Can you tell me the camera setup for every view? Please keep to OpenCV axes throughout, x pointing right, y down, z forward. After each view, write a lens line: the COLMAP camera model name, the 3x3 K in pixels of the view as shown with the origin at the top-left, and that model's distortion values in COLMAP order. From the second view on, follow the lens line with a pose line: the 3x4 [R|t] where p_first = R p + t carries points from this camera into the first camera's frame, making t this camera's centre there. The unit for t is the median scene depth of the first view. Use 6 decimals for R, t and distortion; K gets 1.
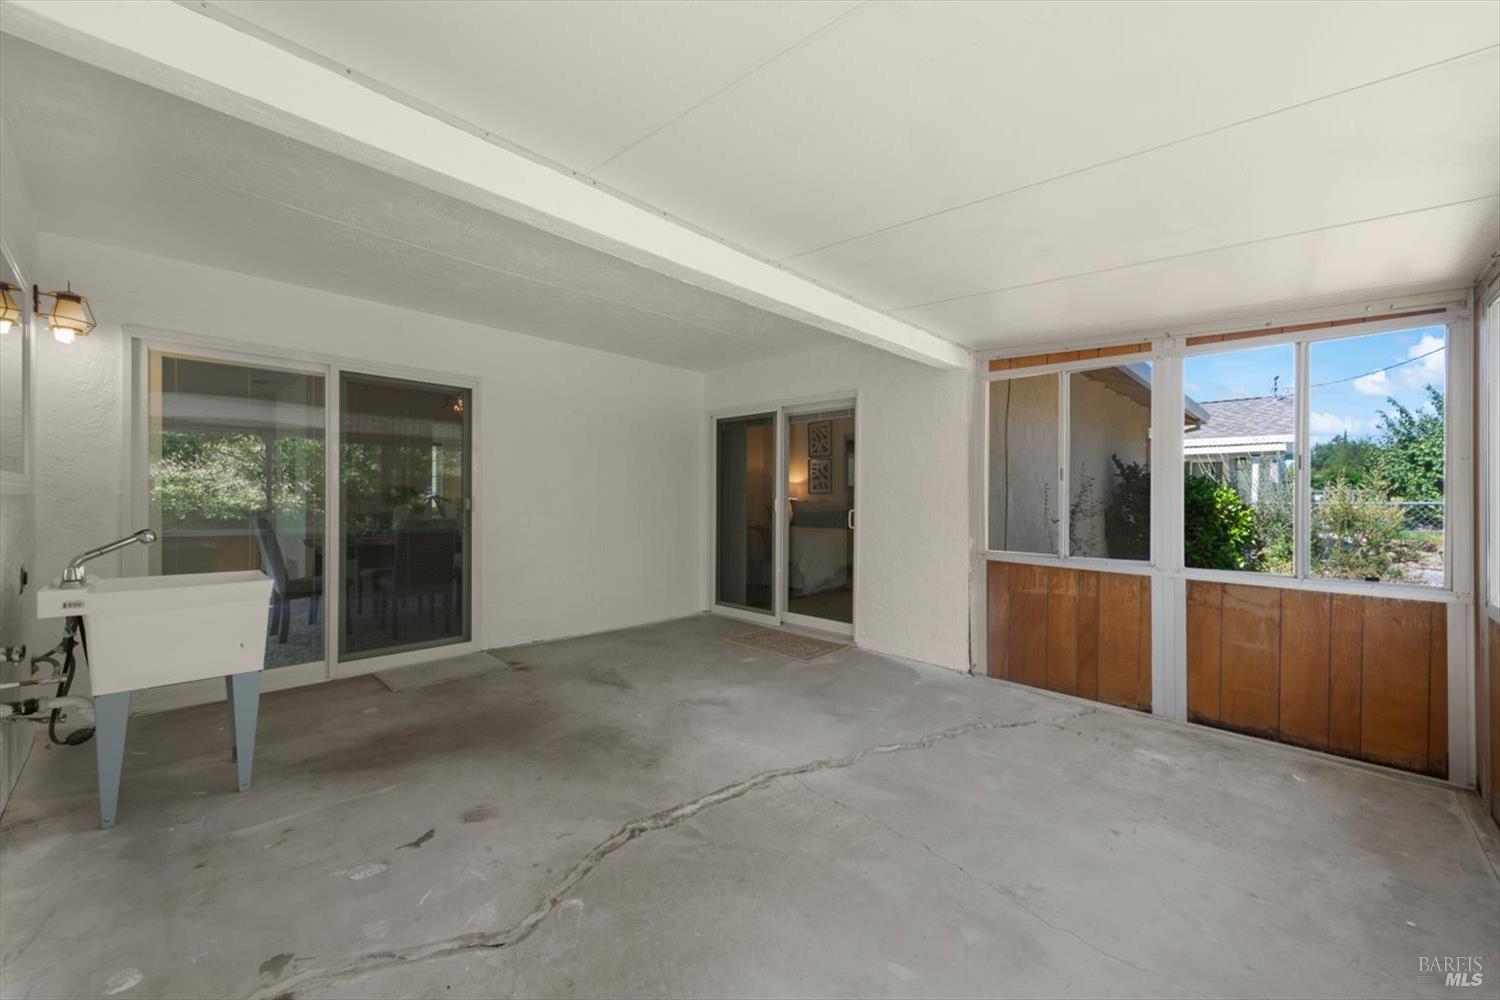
lens RADIAL K [[600.4, 0, 752.0], [0, 600.4, 501.2], [0, 0, 1]] dist [-0.000467, -0.000714]
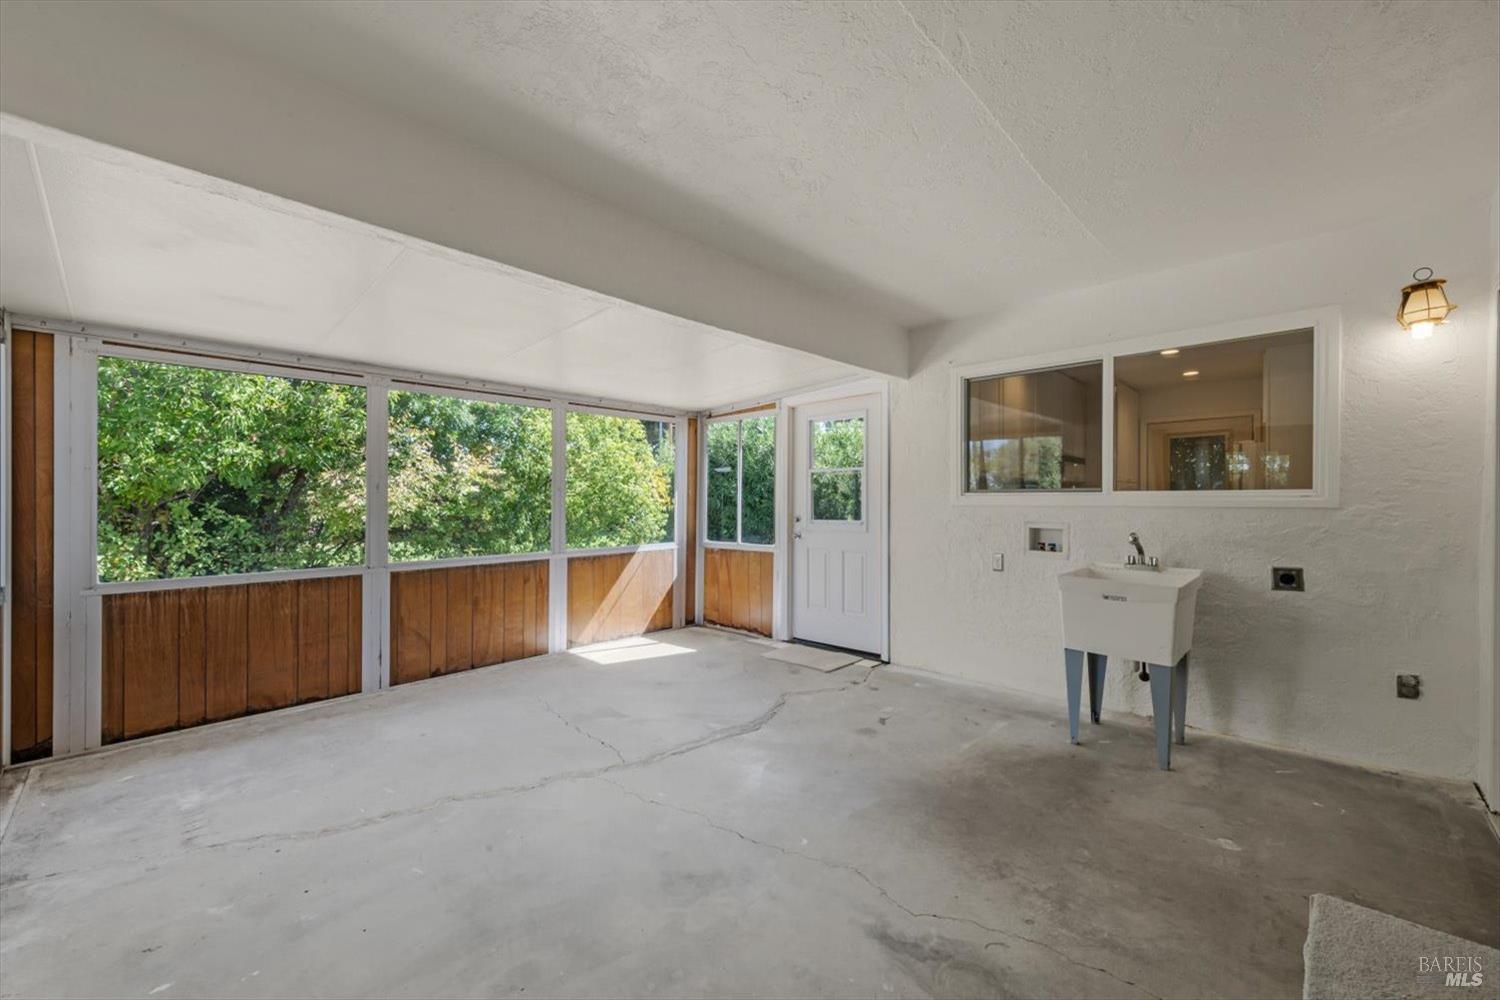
lens RADIAL K [[600.4, 0, 752.0], [0, 600.4, 501.2], [0, 0, 1]] dist [-0.000467, -0.000714]
pose [[-0.999963, -0.006433, 0.005683, -0.161839], [-0.006394, 0.999956, 0.006902, -0.024930], [-0.005728, 0.006865, -0.999960, 2.044258]]
